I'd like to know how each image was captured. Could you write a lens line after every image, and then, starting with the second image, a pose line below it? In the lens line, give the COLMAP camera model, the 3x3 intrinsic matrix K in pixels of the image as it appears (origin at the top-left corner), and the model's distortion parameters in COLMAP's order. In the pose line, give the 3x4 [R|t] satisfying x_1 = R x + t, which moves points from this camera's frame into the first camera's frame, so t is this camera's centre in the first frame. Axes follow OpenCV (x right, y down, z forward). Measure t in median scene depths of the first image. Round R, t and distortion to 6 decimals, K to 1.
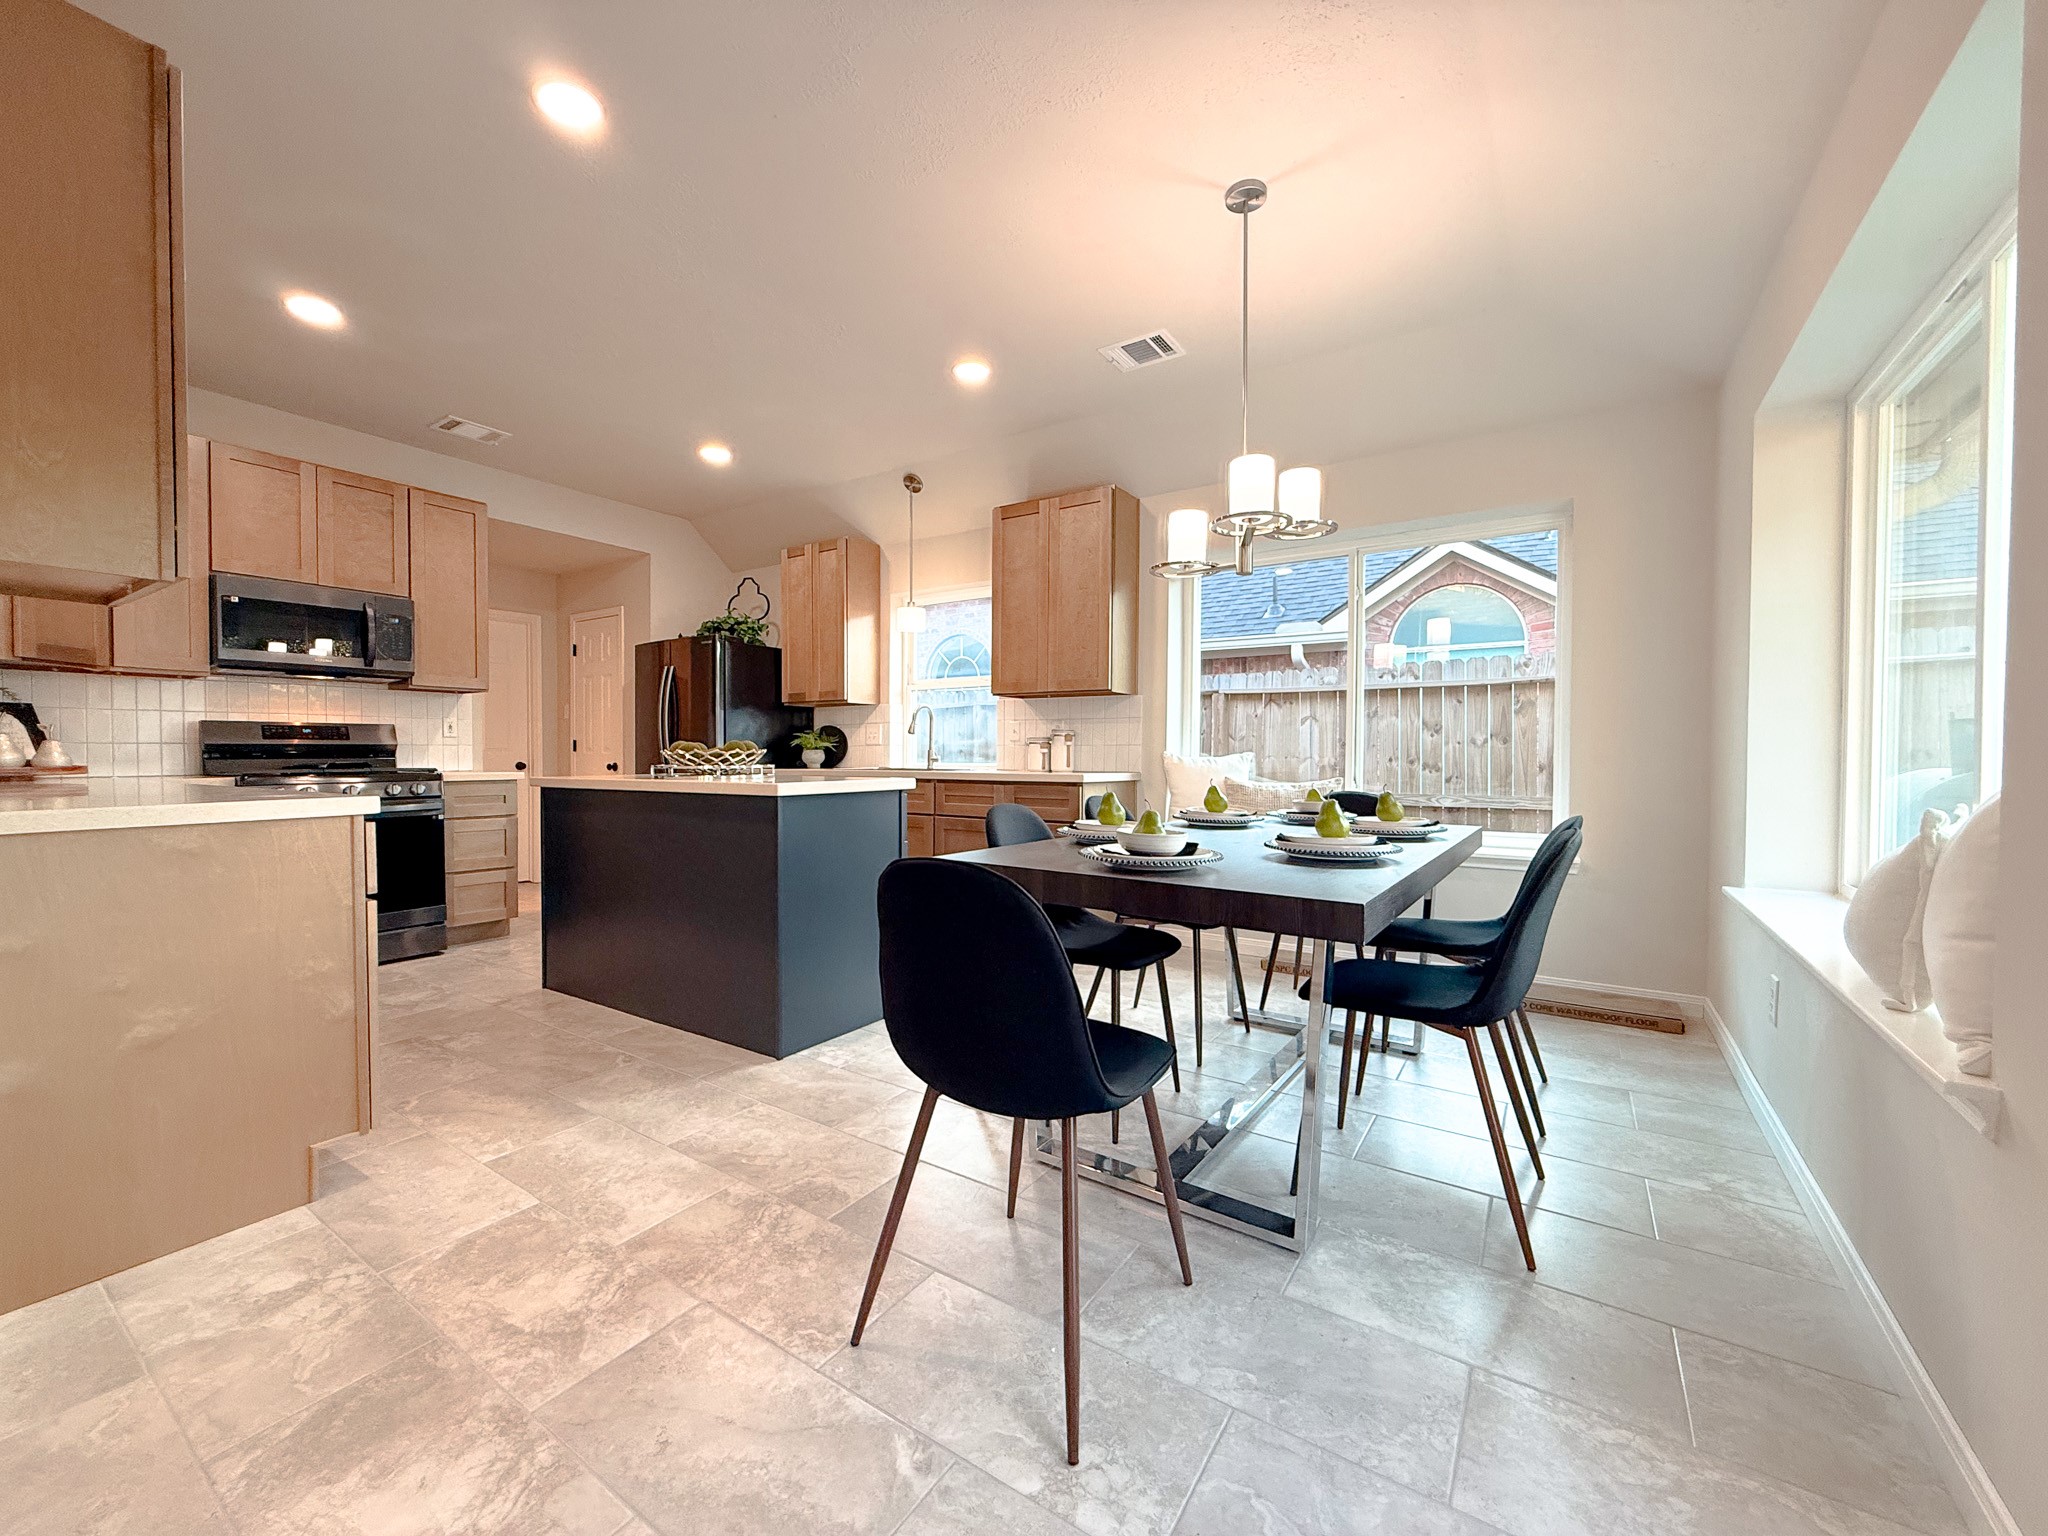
lens RADIAL K [[816.3, 0, 1020.4], [0, 816.3, 768.8], [0, 0, 1]] dist [0.000539, -0.000151]
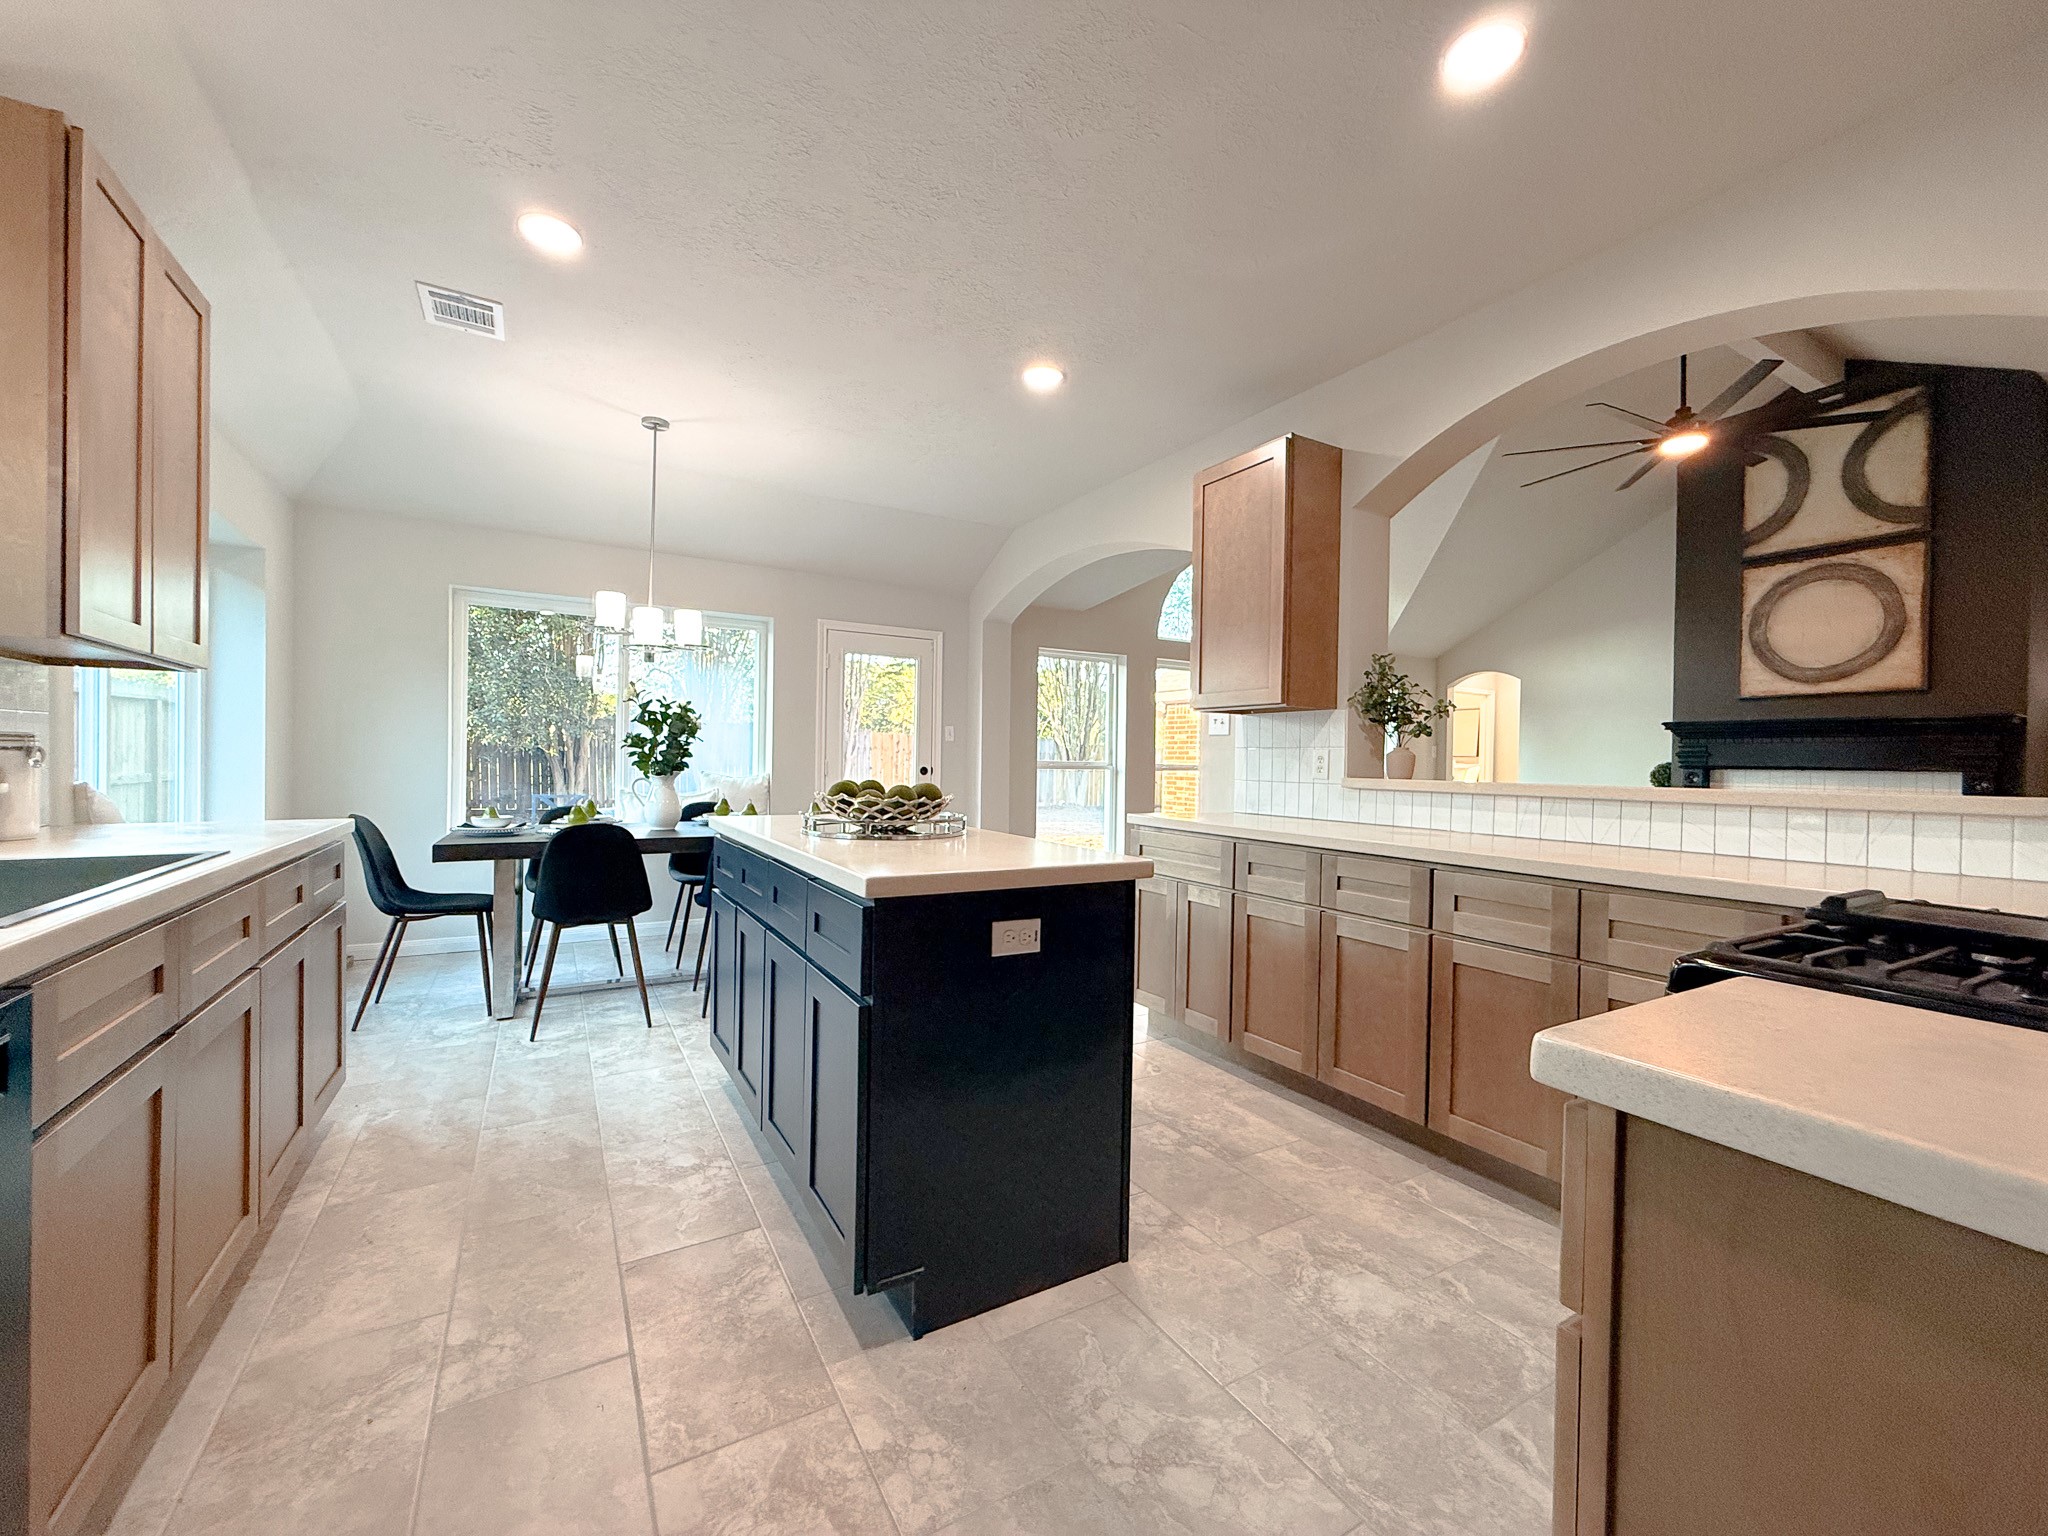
lens RADIAL K [[816.3, 0, 1020.4], [0, 816.3, 768.8], [0, 0, 1]] dist [0.000539, -0.000151]
pose [[-0.898592, -0.020902, 0.438288, -1.053283], [-0.009442, 0.999555, 0.028311, -0.087103], [-0.438684, 0.021302, -0.898389, 2.108004]]
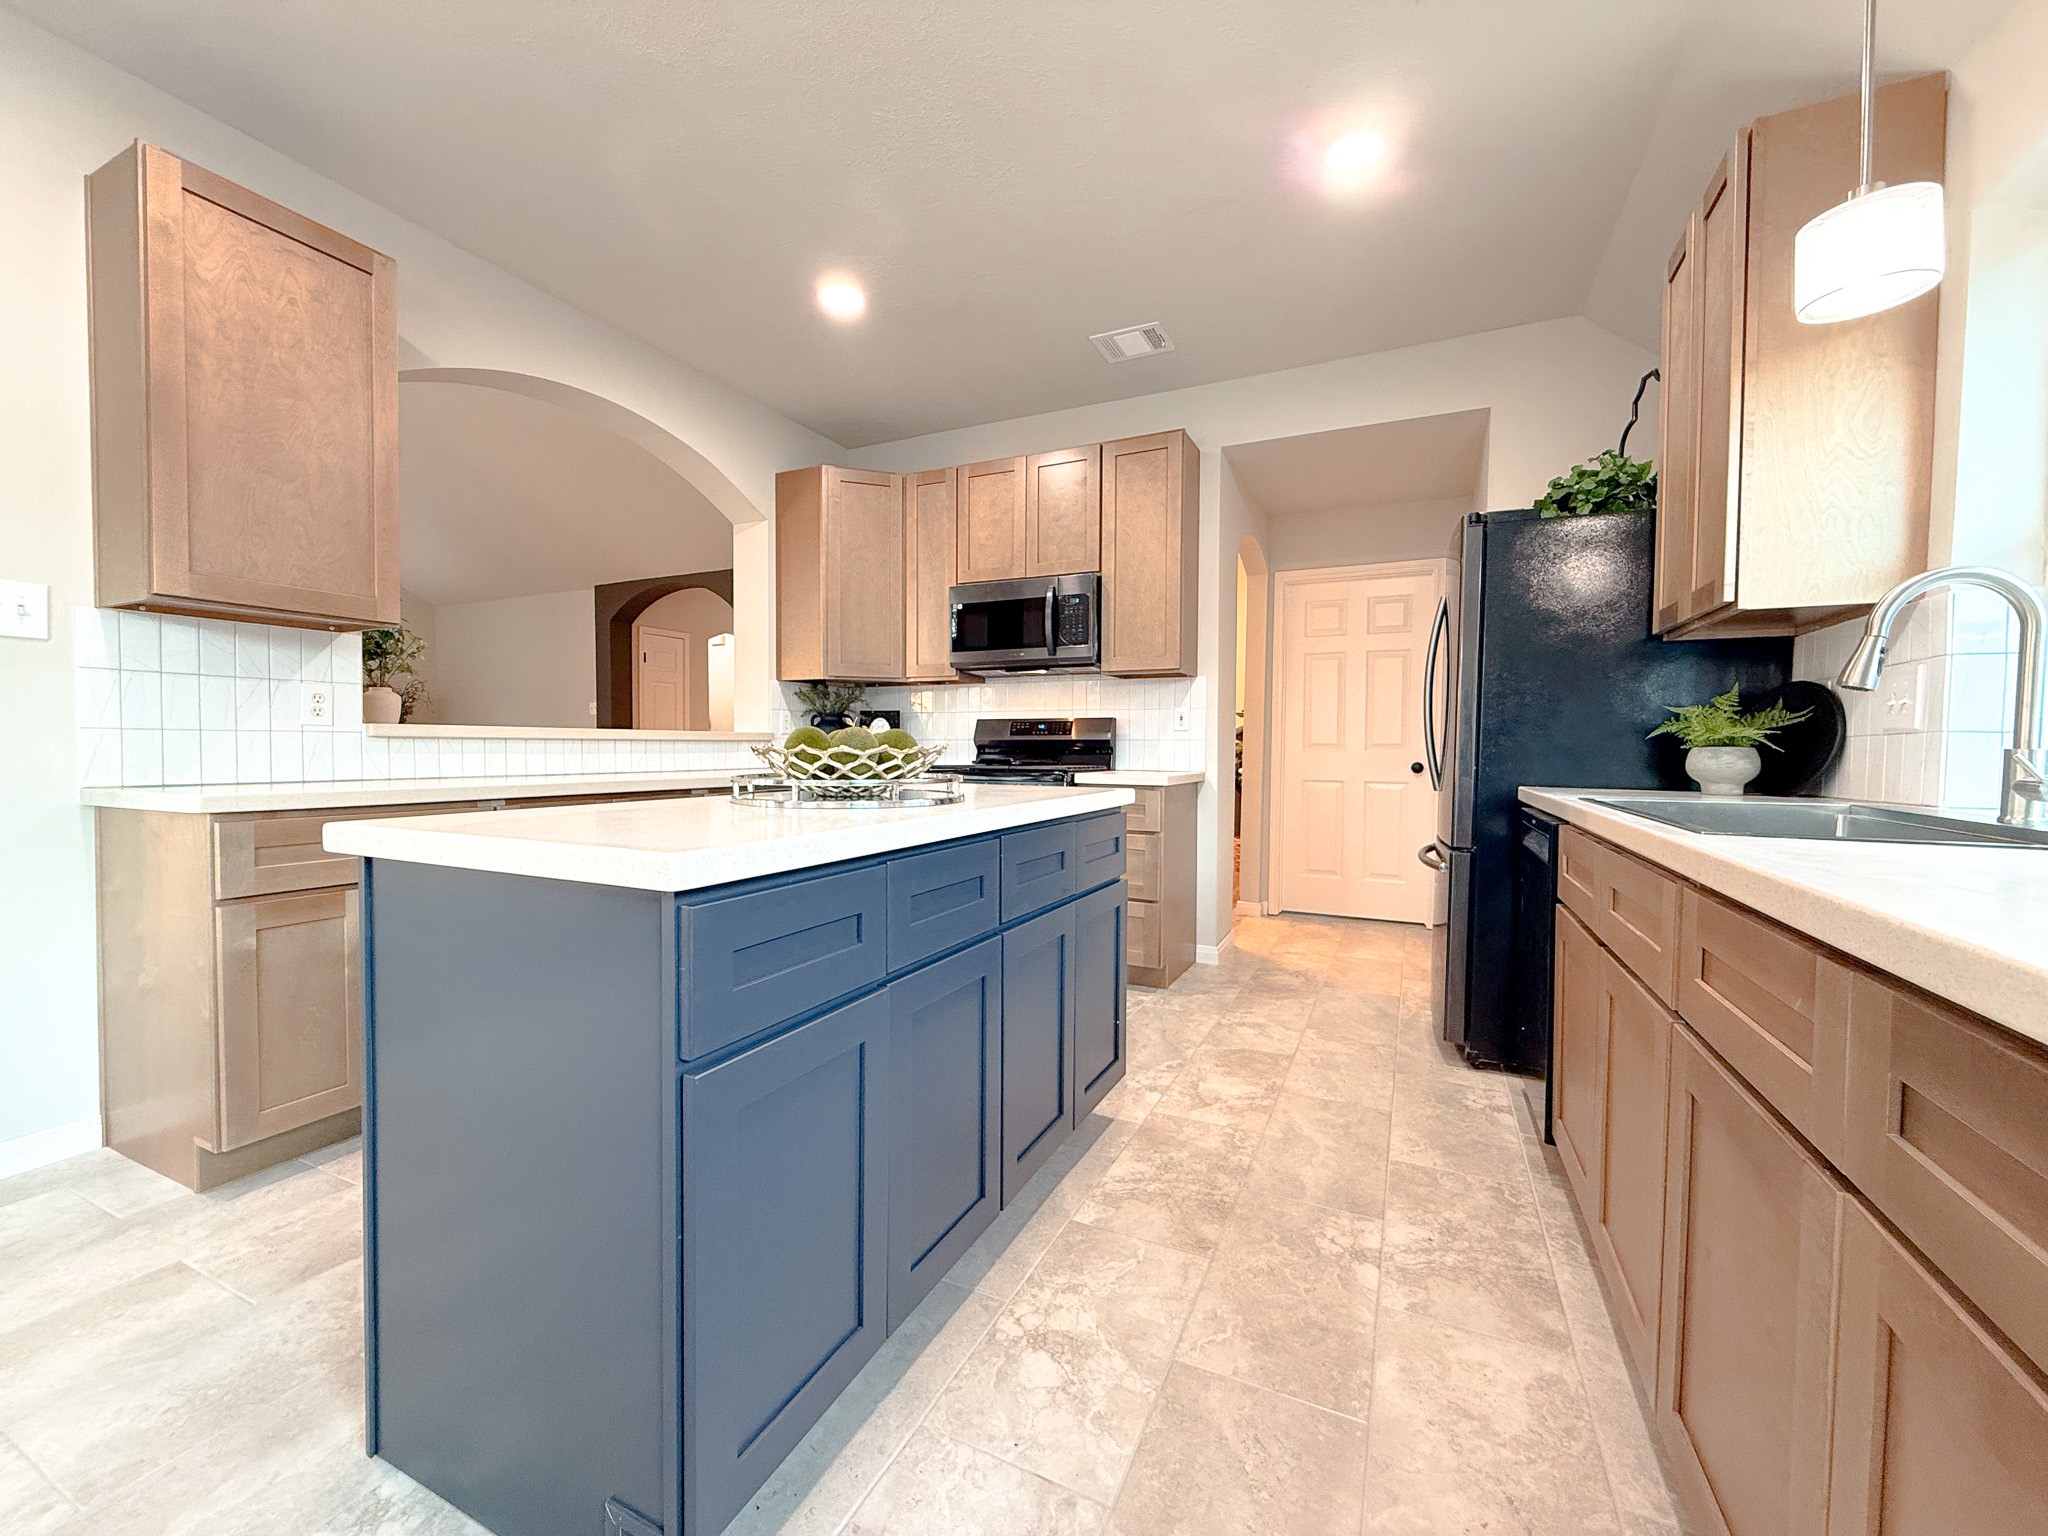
lens RADIAL K [[816.3, 0, 1020.4], [0, 816.3, 768.8], [0, 0, 1]] dist [0.000539, -0.000151]
pose [[0.138847, 0.029025, -0.989888, 0.189198], [-0.025769, 0.999338, 0.025688, -0.032492], [0.989979, 0.021942, 0.139503, 1.371789]]
